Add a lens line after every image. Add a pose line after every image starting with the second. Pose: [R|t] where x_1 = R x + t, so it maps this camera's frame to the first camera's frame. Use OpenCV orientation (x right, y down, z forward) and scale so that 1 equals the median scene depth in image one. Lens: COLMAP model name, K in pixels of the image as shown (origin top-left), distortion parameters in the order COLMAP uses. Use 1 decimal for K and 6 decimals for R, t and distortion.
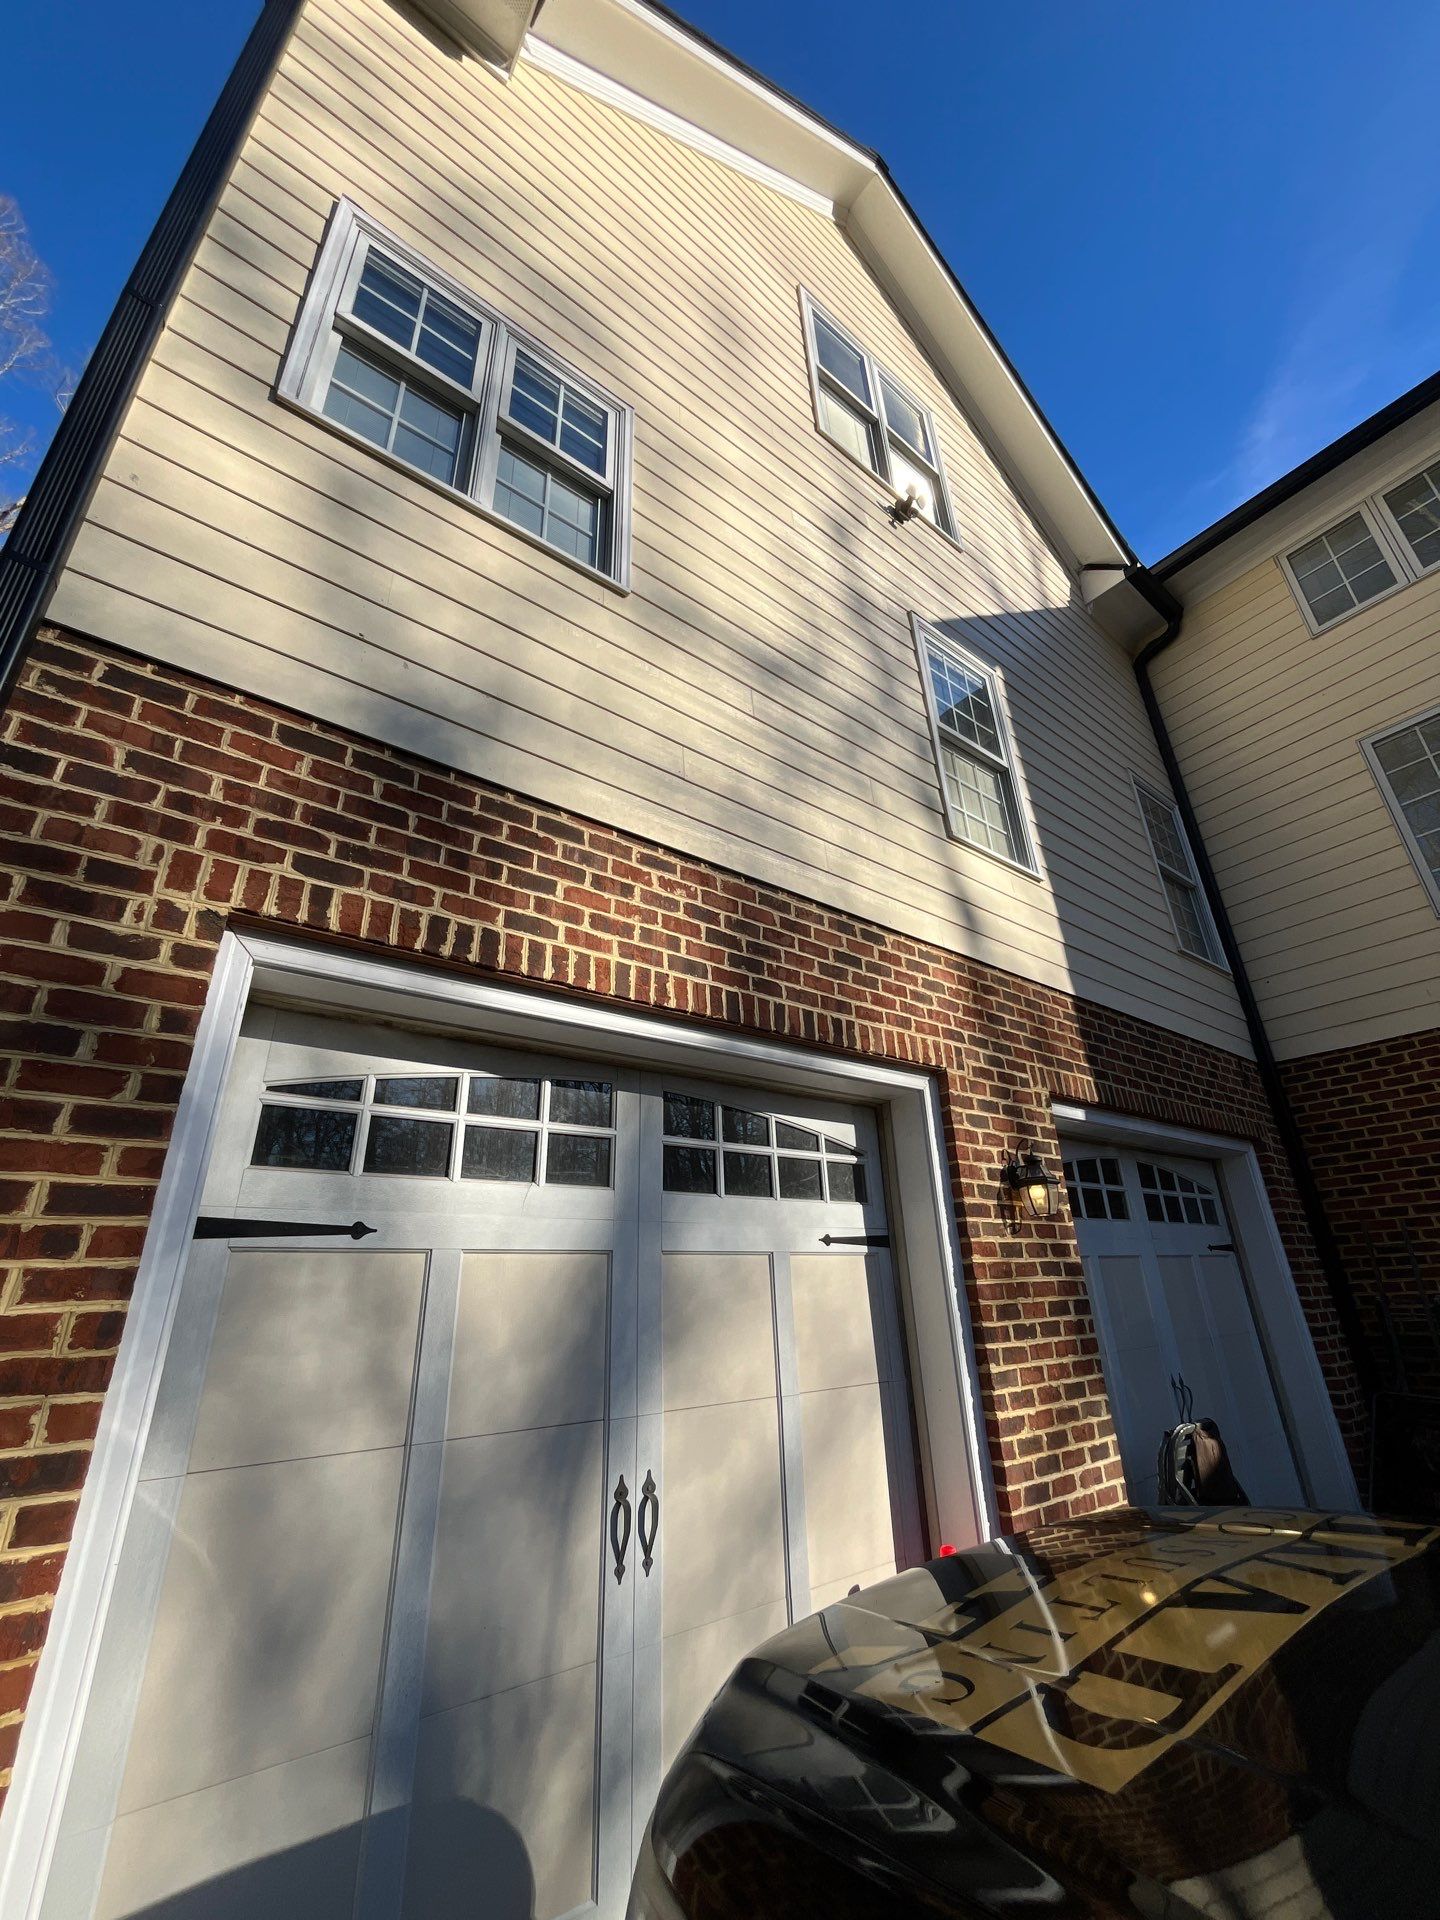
lens RADIAL K [[791.9, 0, 714.7], [0, 791.9, 965.2], [0, 0, 1]] dist [-0.003446, -0.000662]
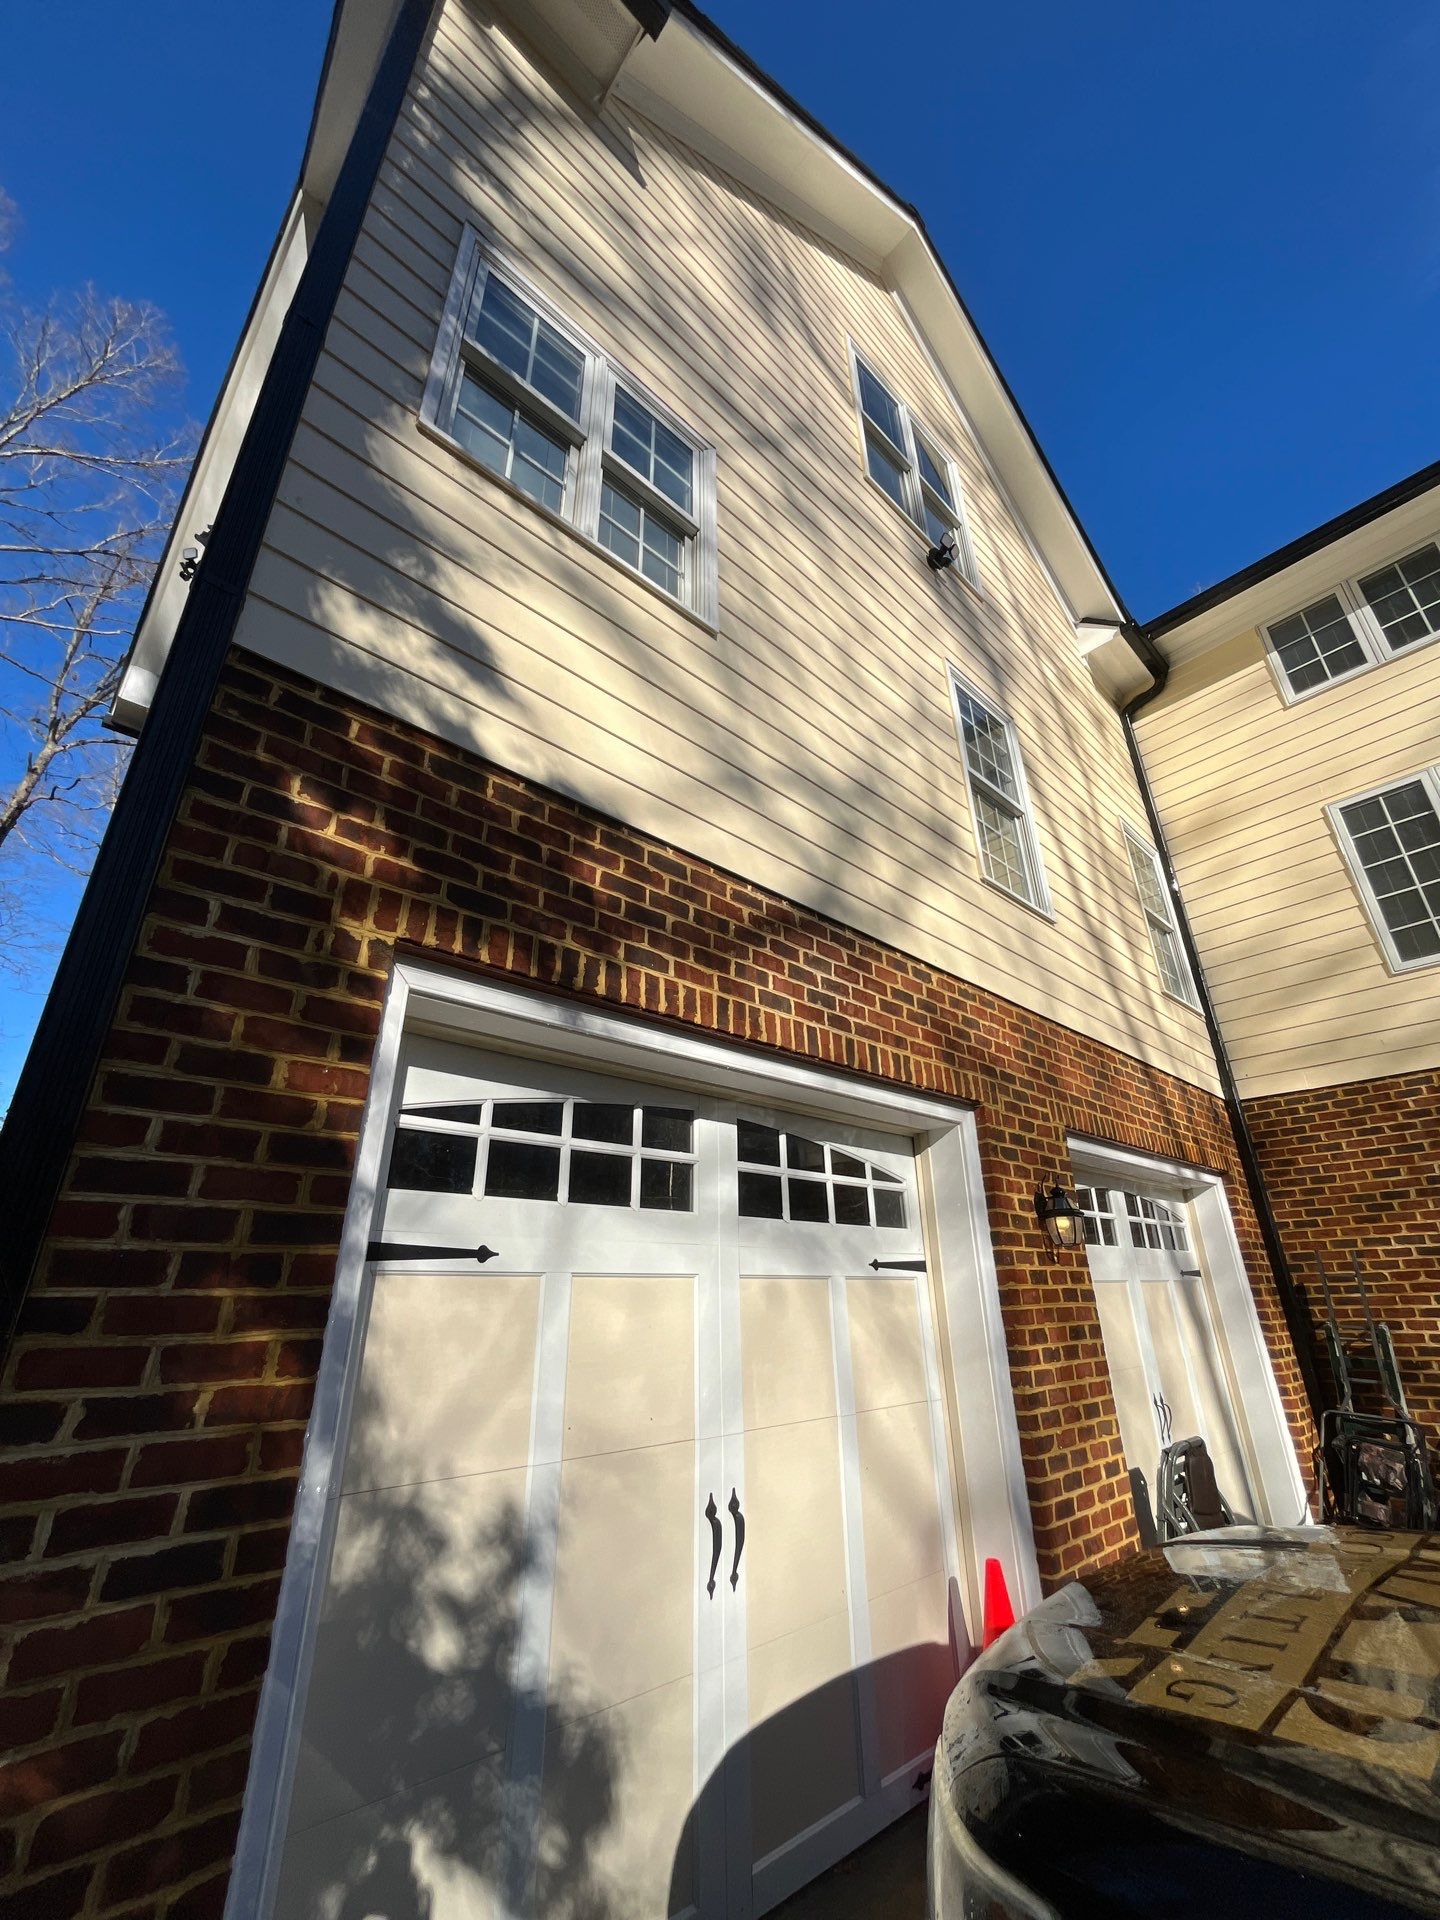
lens RADIAL K [[791.9, 0, 725.1], [0, 791.9, 966.1], [0, 0, 1]] dist [-0.003446, -0.000662]
pose [[0.995708, 0.051972, 0.076583, -0.159213], [-0.051596, 0.998644, -0.006878, -0.029991], [-0.076837, 0.002897, 0.997039, -0.028572]]
